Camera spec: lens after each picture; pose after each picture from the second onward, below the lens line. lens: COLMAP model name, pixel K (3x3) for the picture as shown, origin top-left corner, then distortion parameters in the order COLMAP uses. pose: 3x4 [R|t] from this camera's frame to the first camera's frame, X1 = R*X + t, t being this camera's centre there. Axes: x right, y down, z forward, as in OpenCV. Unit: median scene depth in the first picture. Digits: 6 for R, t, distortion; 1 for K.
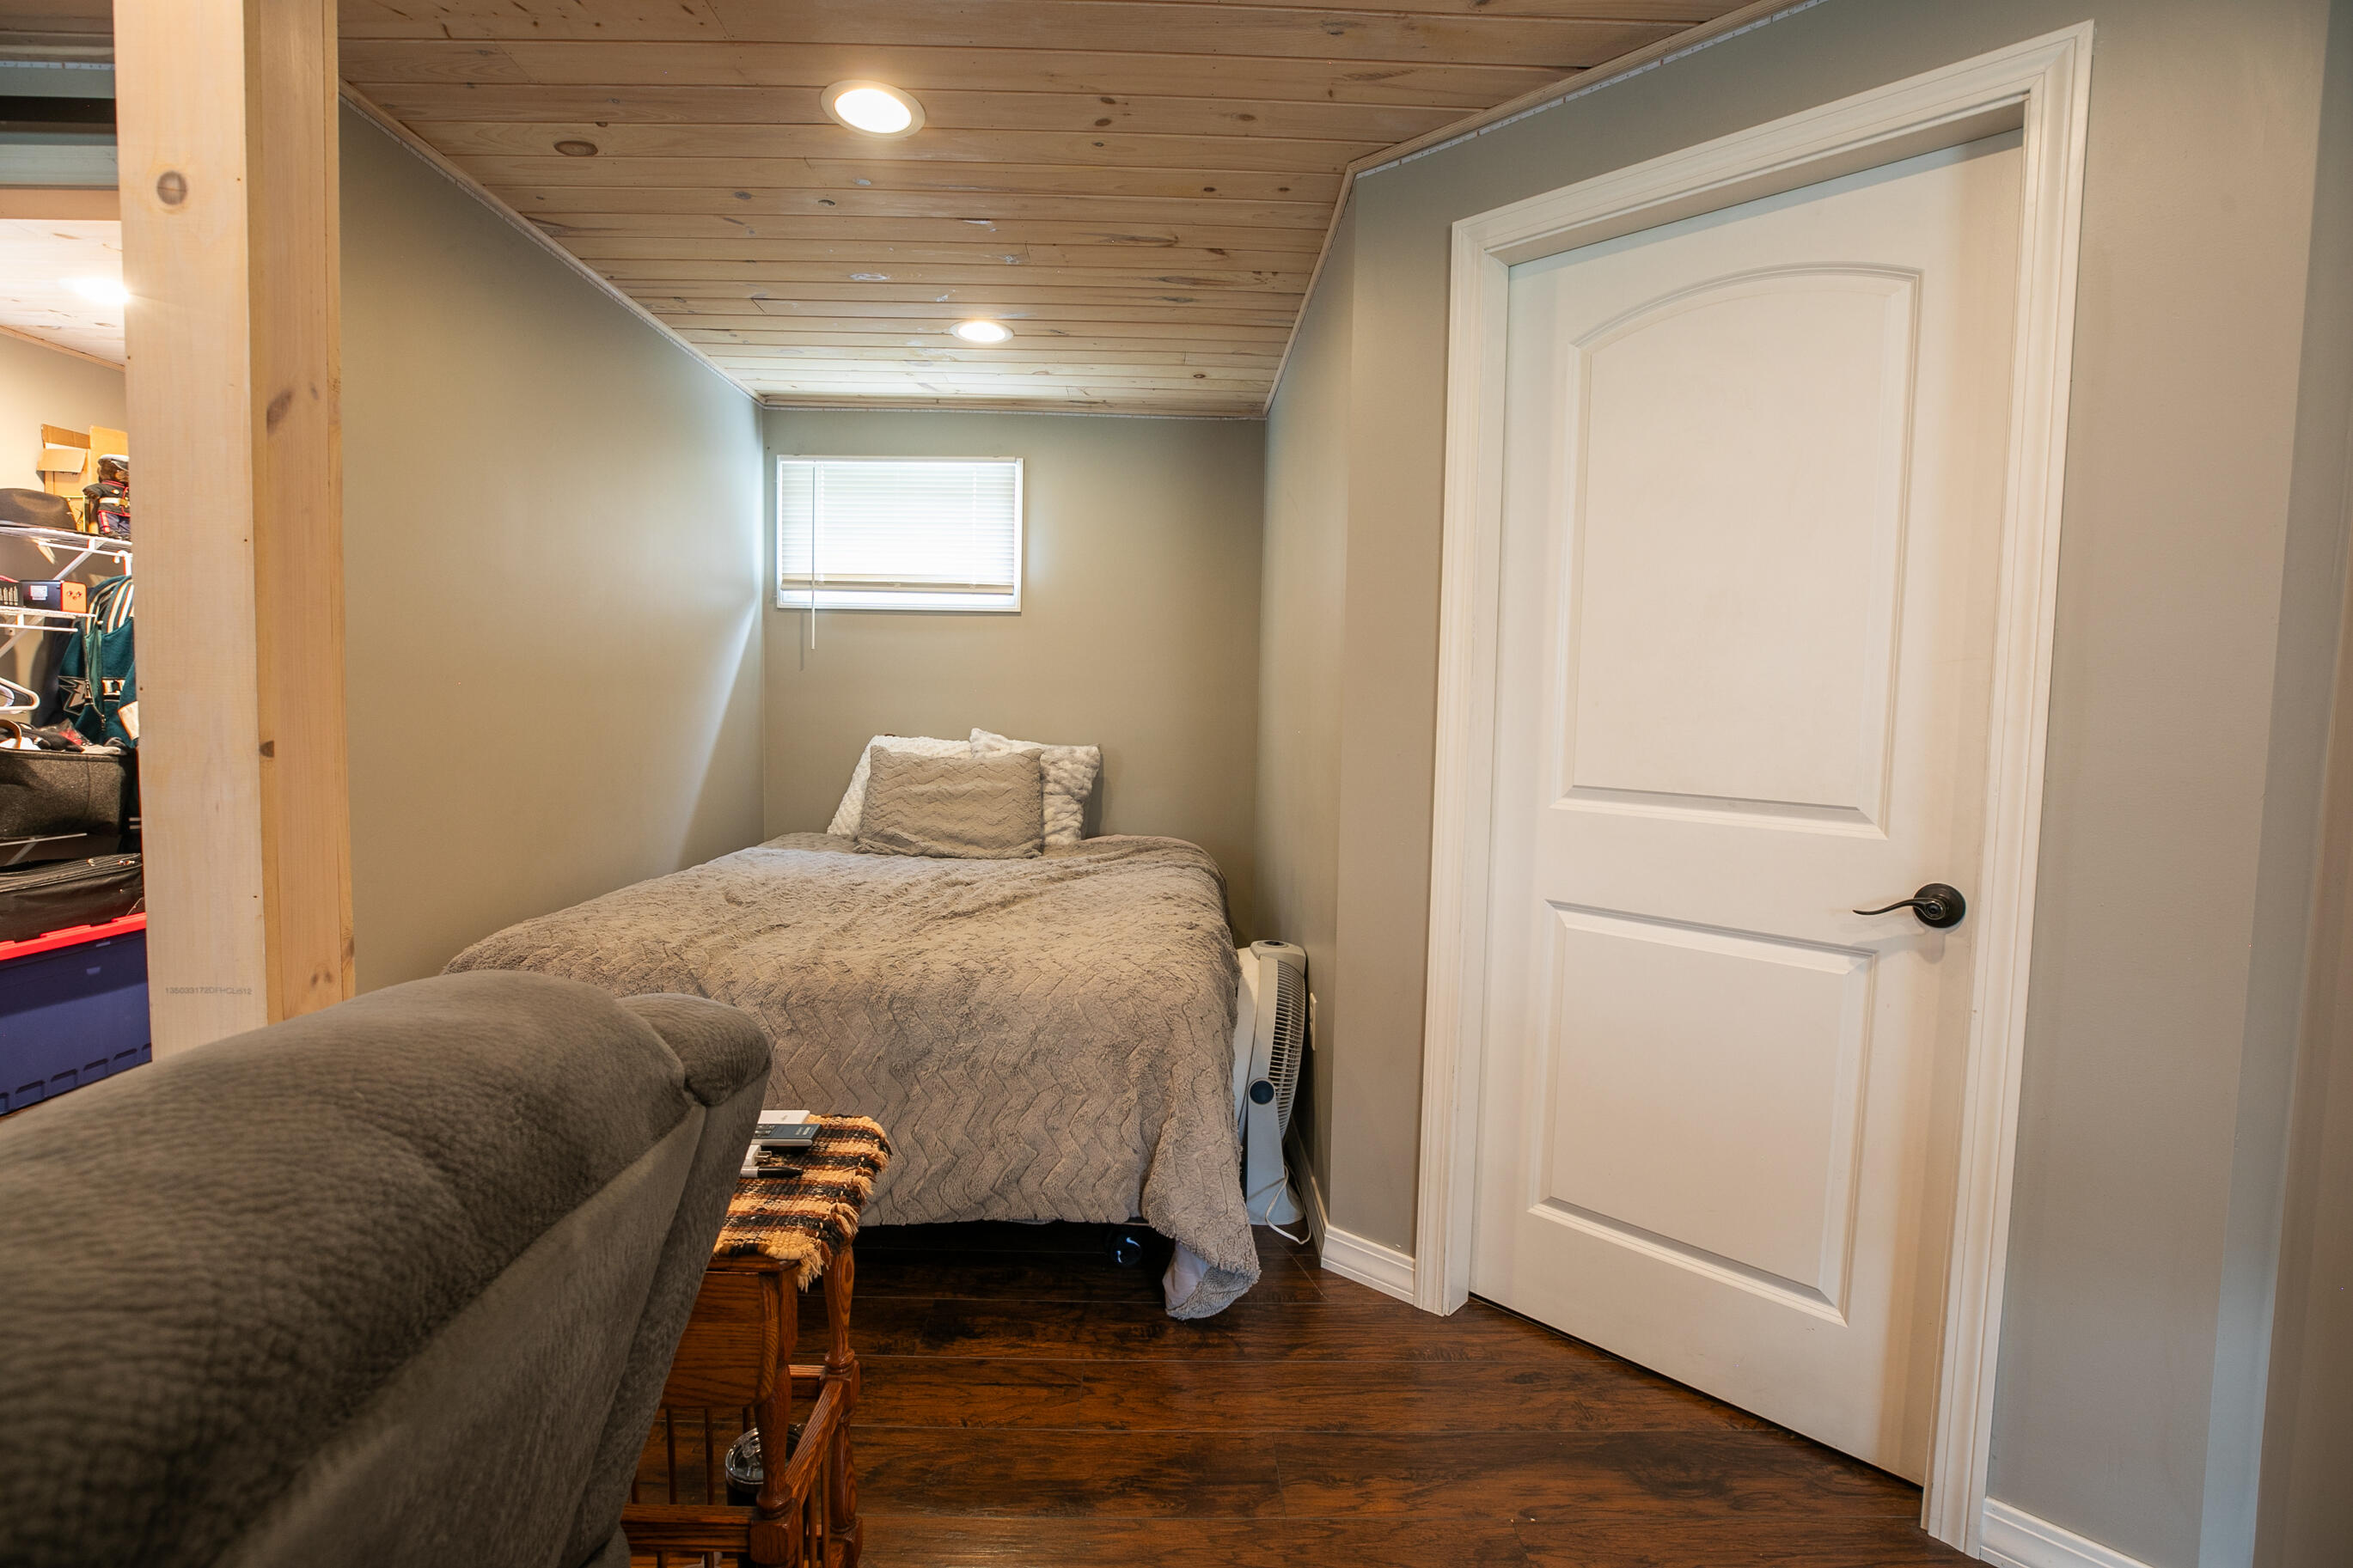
lens RADIAL K [[1051.6, 0, 1167.6], [0, 1051.6, 778.9], [0, 0, 1]] dist [-0.042426, 0.012845]
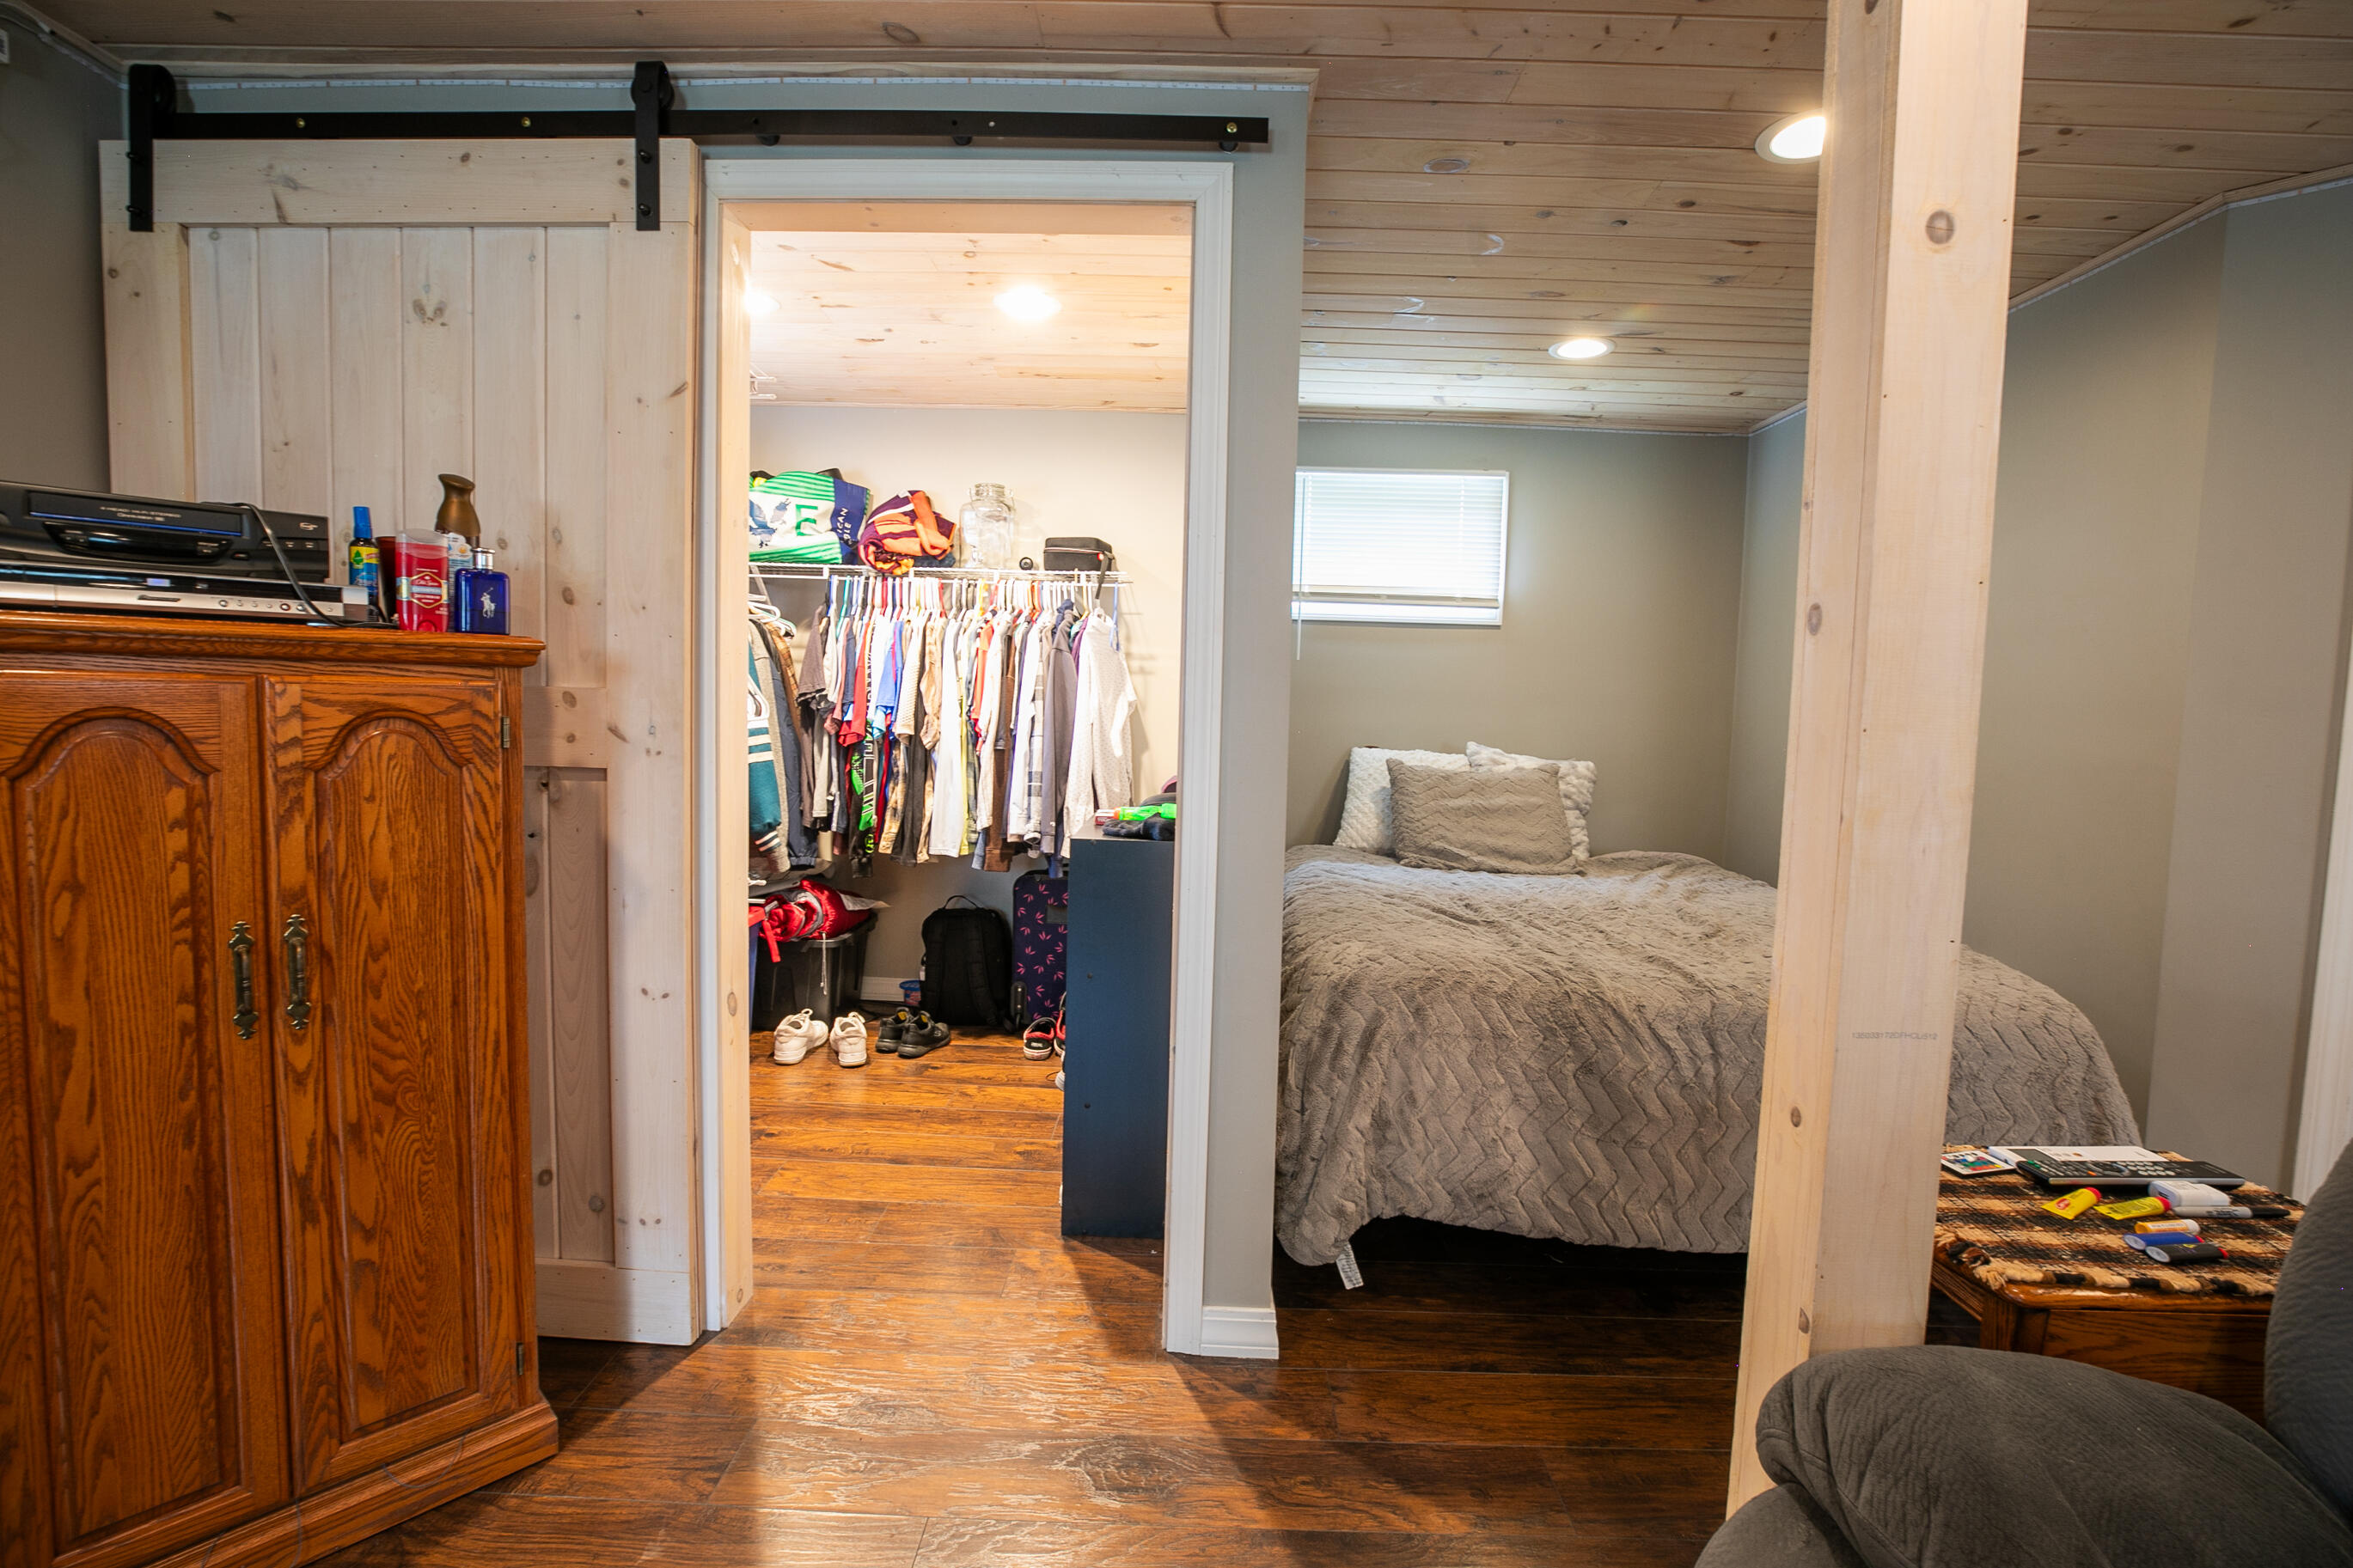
lens RADIAL K [[1051.6, 0, 1173.0], [0, 1051.6, 777.3], [0, 0, 1]] dist [-0.042426, 0.012845]
pose [[0.999410, 0.012166, -0.032118, -0.465534], [-0.012252, 0.999922, -0.002511, -0.009127], [0.032085, 0.002903, 0.999481, -0.005529]]
